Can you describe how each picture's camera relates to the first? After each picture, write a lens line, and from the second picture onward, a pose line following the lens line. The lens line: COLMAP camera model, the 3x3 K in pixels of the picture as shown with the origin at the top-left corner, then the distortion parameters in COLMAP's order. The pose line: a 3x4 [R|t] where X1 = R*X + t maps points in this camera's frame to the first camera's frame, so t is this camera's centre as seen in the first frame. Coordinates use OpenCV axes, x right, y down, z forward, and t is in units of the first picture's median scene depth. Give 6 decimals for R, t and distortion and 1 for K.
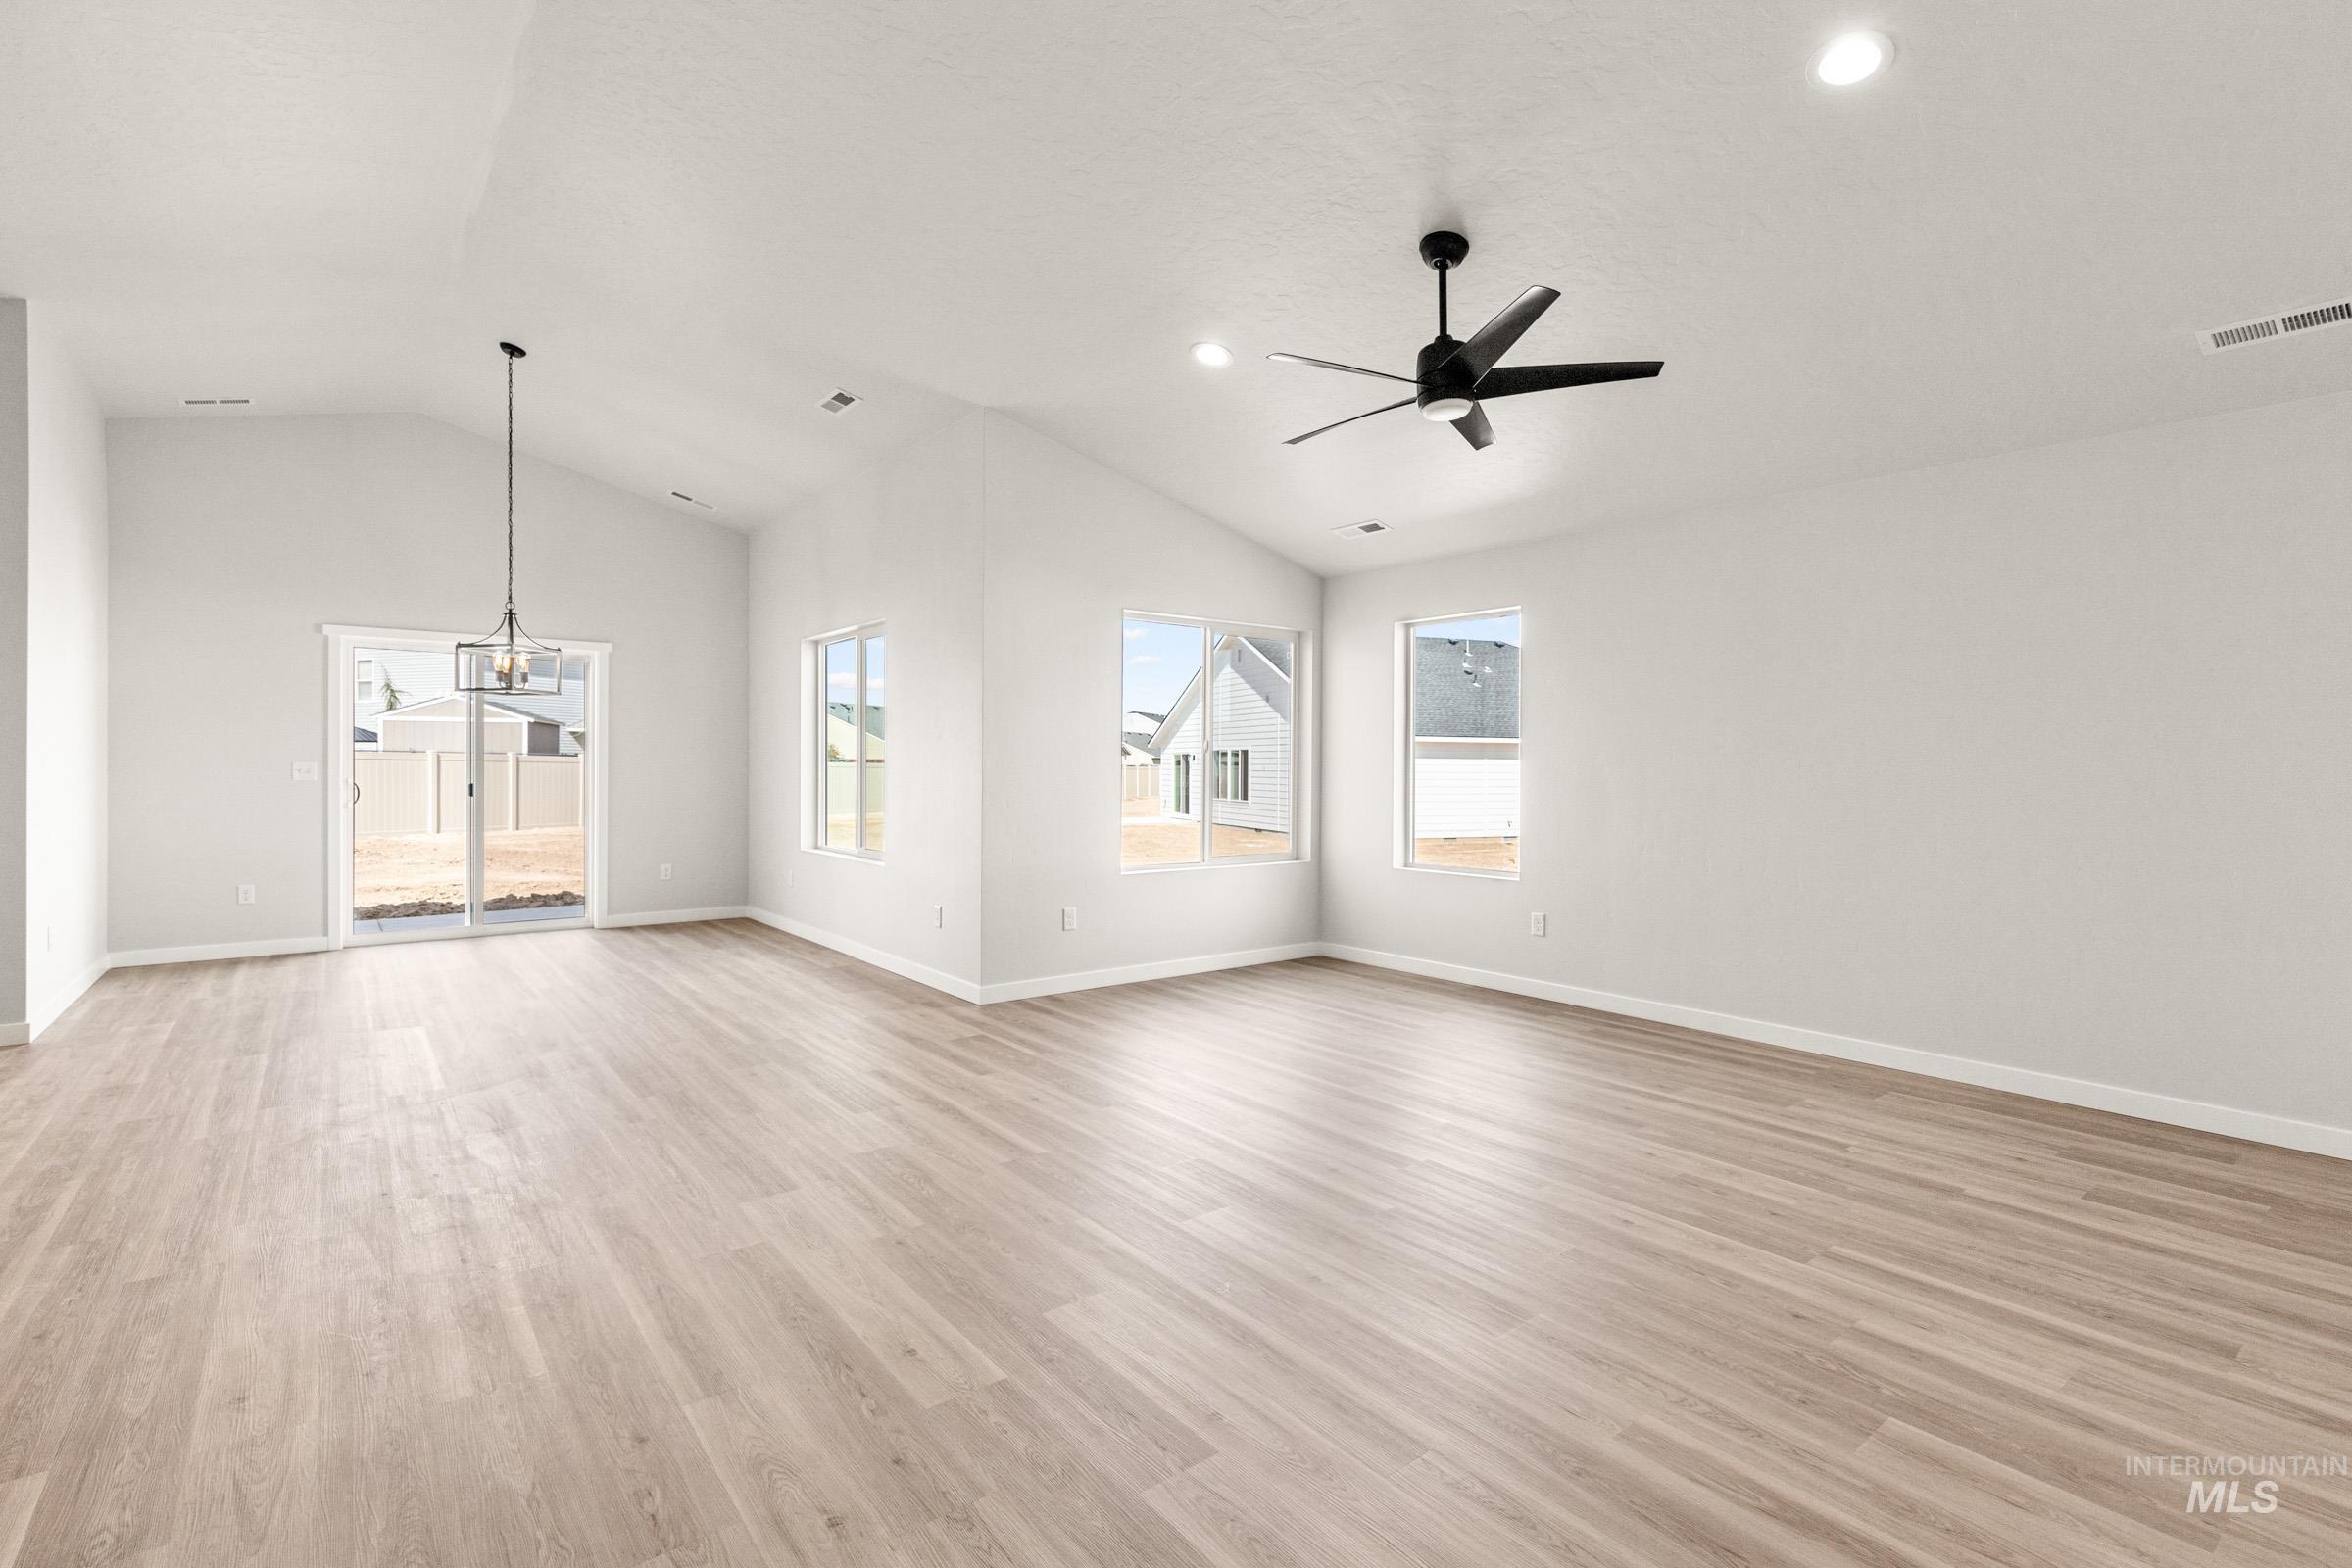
lens RADIAL K [[1090.4, 0, 1178.9], [0, 1090.4, 777.9], [0, 0, 1]] dist [0.006344, 0.000569]
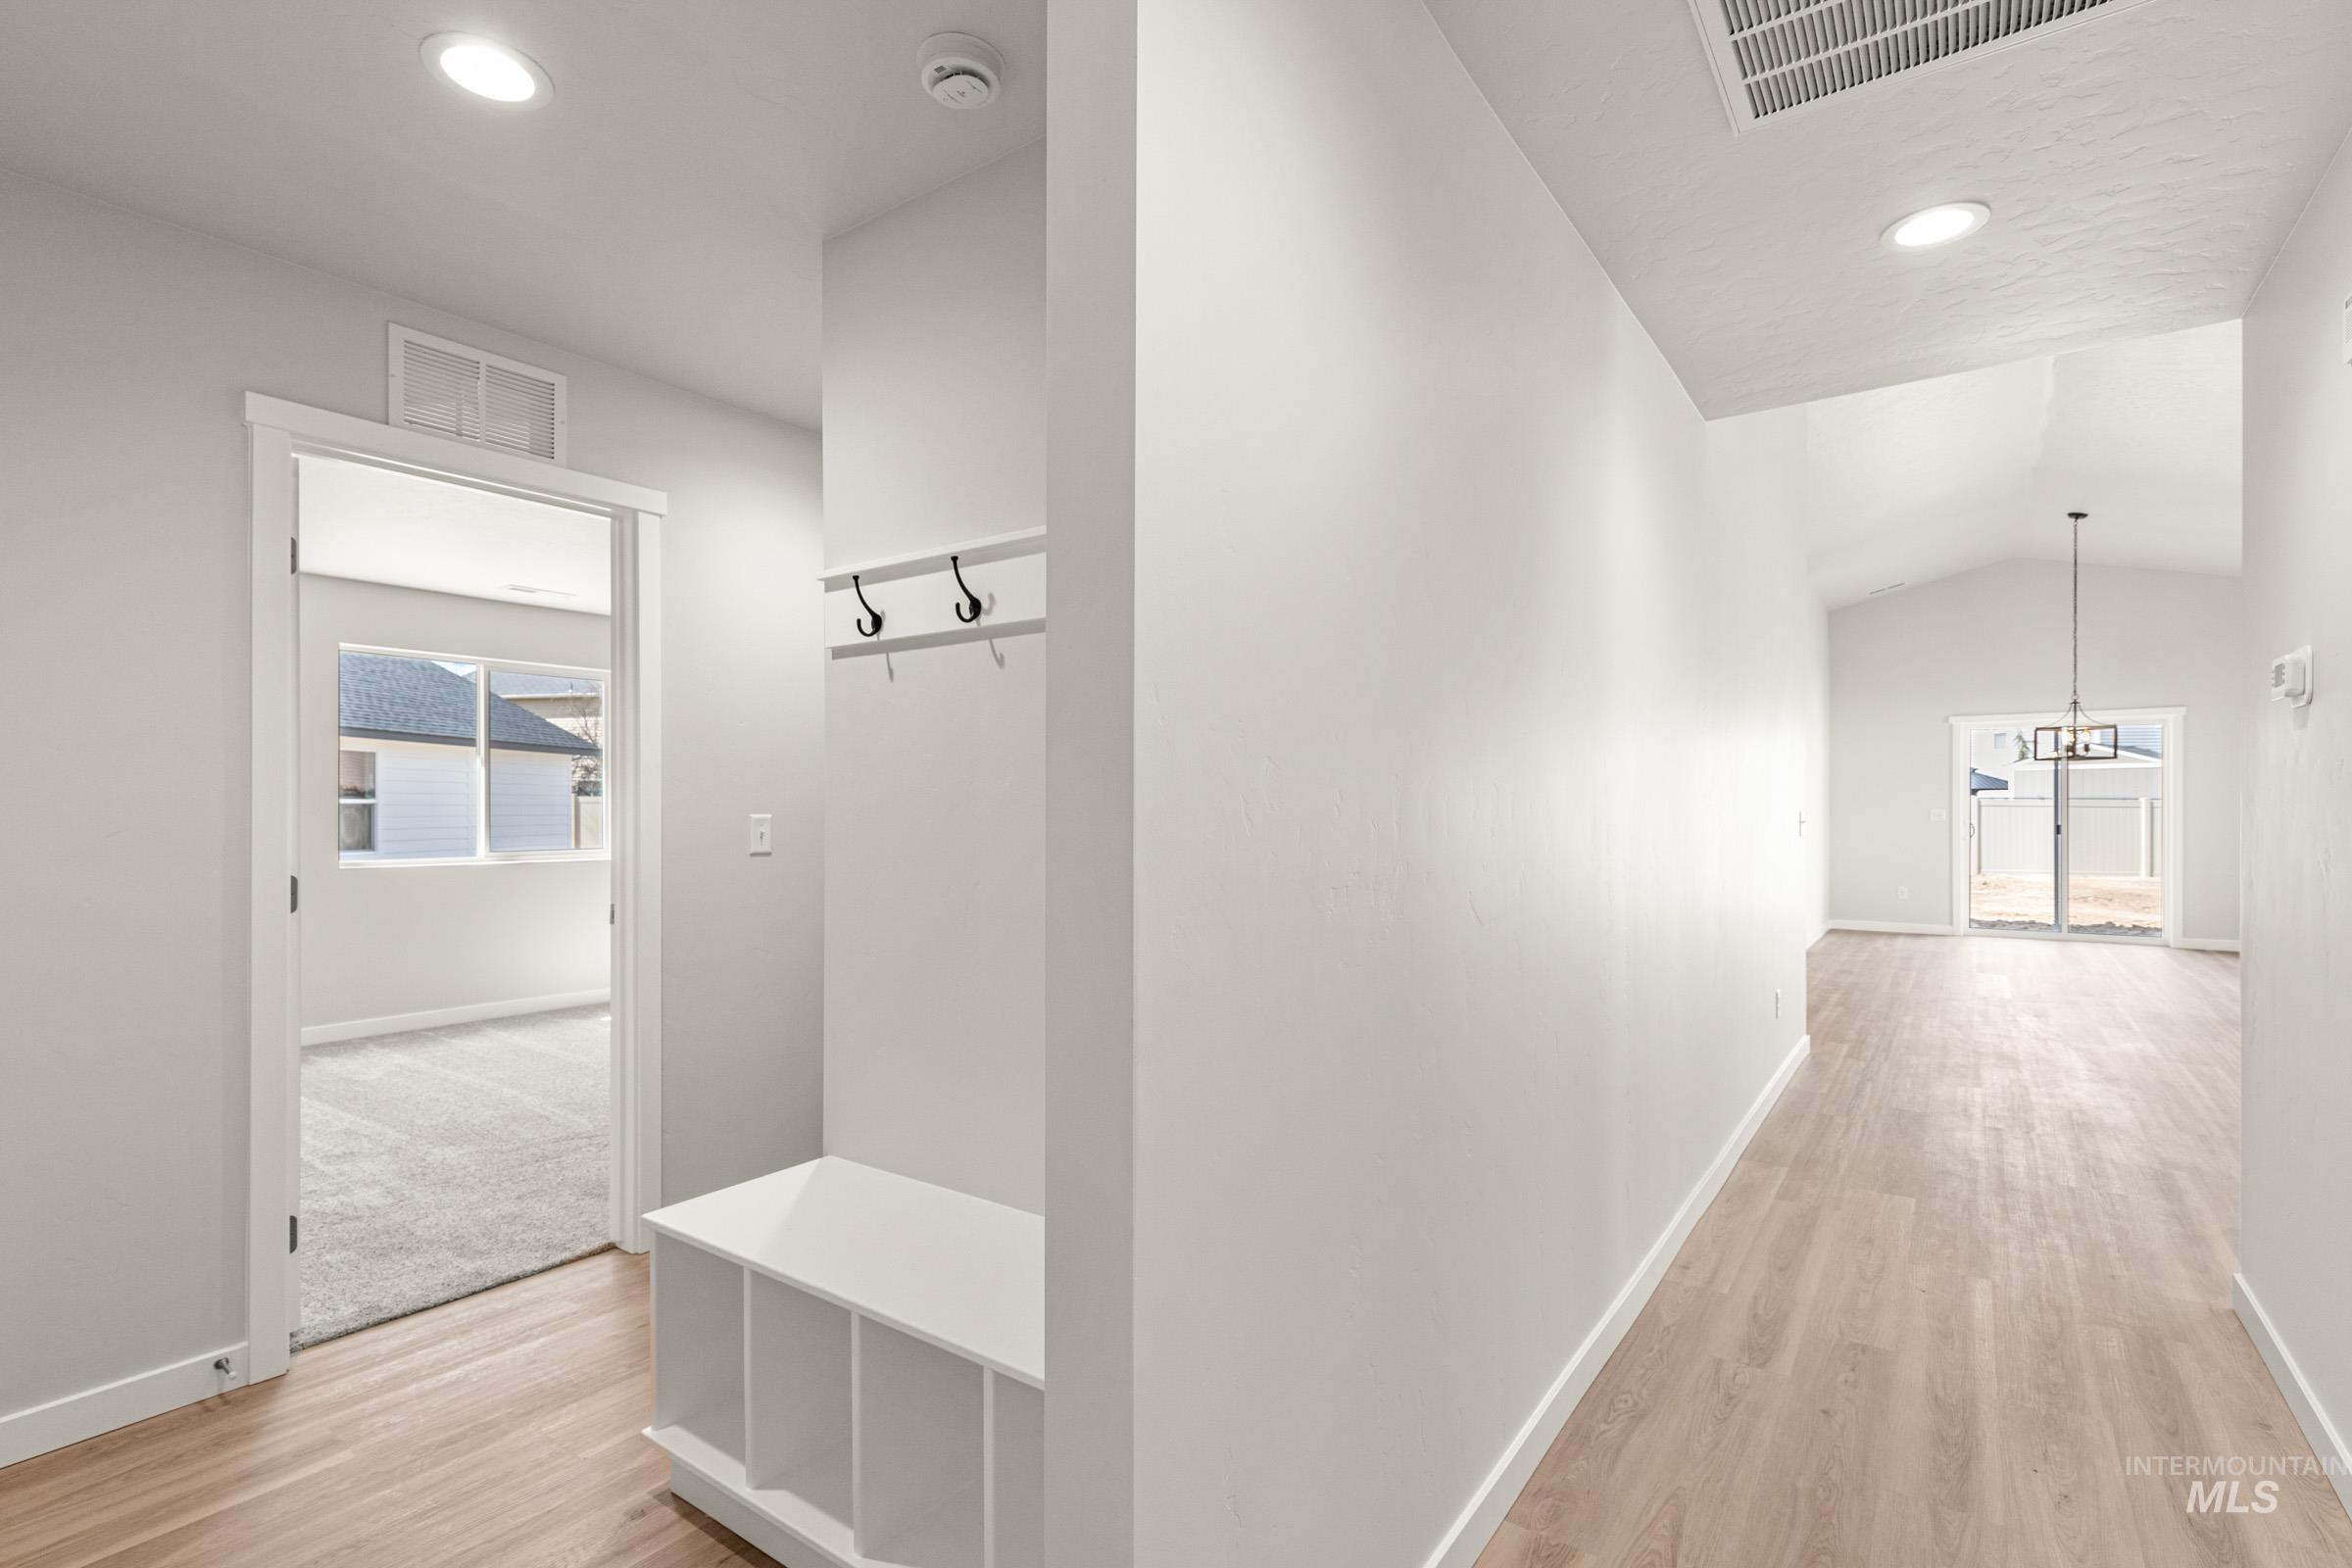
lens RADIAL K [[1090.4, 0, 1168.3], [0, 1090.4, 798.6], [0, 0, 1]] dist [0.006344, 0.000569]
pose [[0.274559, -0.012648, -0.961487, 0.321832], [-0.009925, 0.999823, -0.015987, 0.005511], [0.961519, 0.013932, 0.274385, -0.386919]]
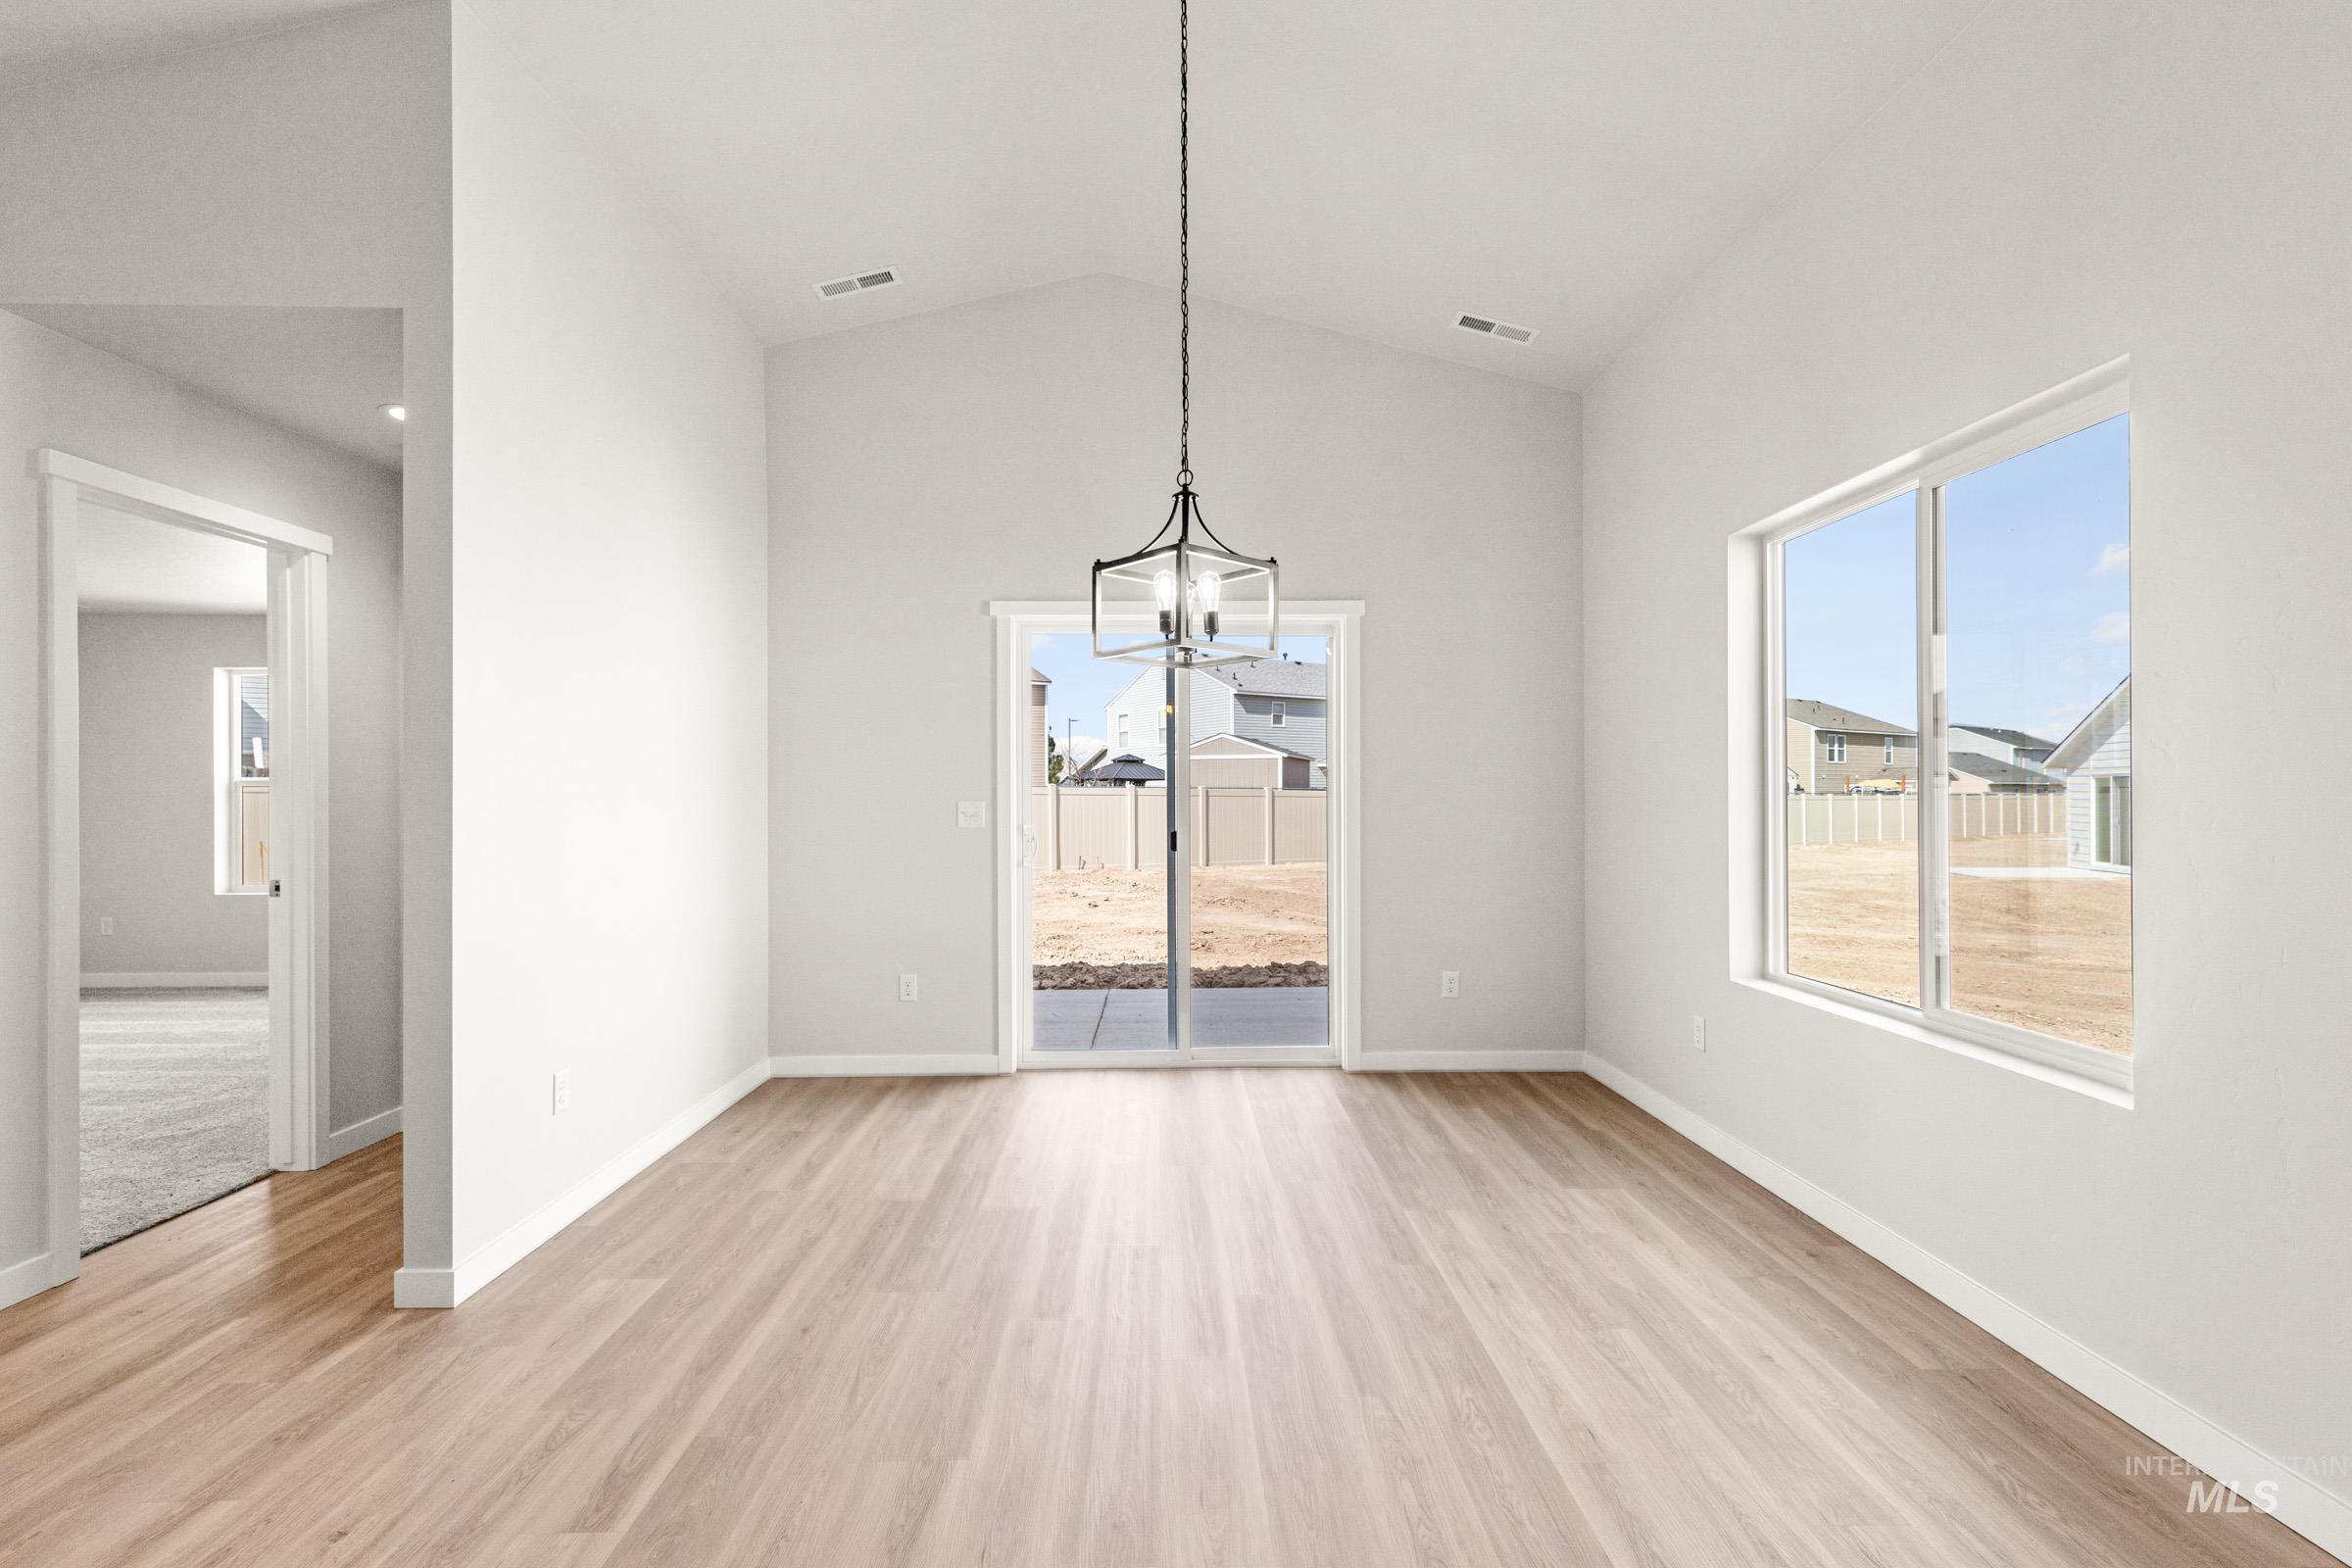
lens RADIAL K [[1090.4, 0, 1174.9], [0, 1090.4, 796.0], [0, 0, 1]] dist [0.006344, 0.000569]
pose [[0.800568, -0.009543, -0.599166, -0.247057], [0.001948, 0.999909, -0.013323, -0.007148], [0.599239, 0.009499, 0.800514, 0.462854]]
